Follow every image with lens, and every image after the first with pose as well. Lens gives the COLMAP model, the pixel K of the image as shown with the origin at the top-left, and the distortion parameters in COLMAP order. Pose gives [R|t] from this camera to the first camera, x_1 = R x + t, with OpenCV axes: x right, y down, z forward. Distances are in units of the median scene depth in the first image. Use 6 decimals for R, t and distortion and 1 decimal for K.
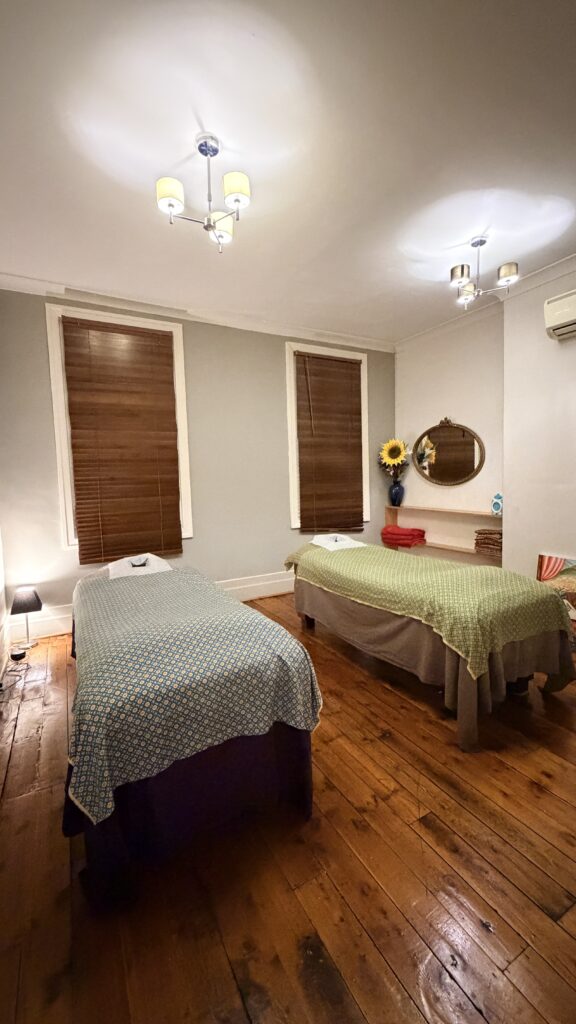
lens RADIAL K [[407.5, 0, 291.5], [0, 407.5, 510.7], [0, 0, 1]] dist [0.000983, 0.000072]
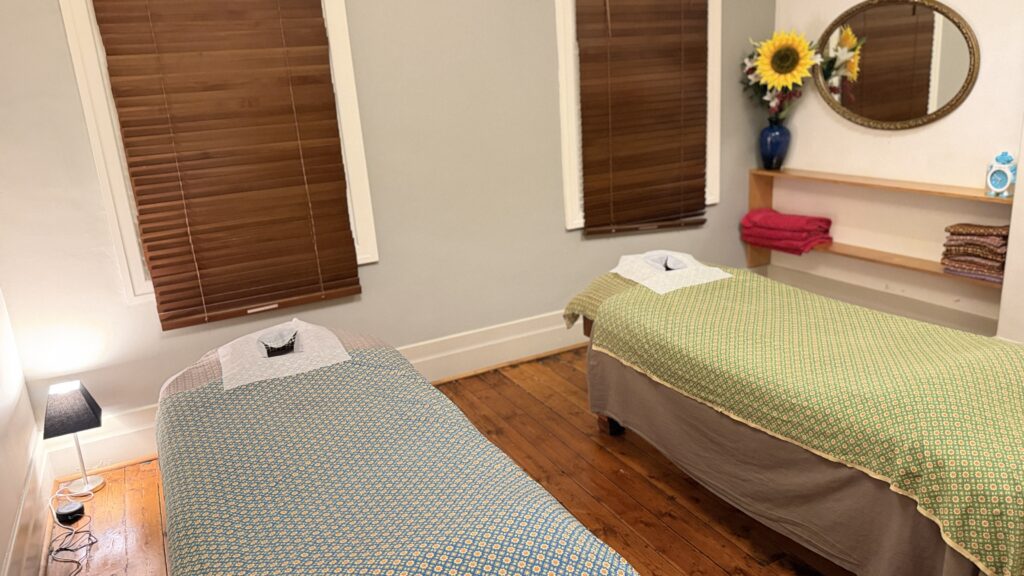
lens RADIAL K [[718.7, 0, 512.0], [0, 718.7, 288.0], [0, 0, 1]] dist [0.047326, -0.062690]
pose [[0.998964, -0.029931, -0.034292, -0.052798], [0.036255, 0.978737, 0.201890, -0.090726], [0.027520, -0.202924, 0.978808, 0.142235]]
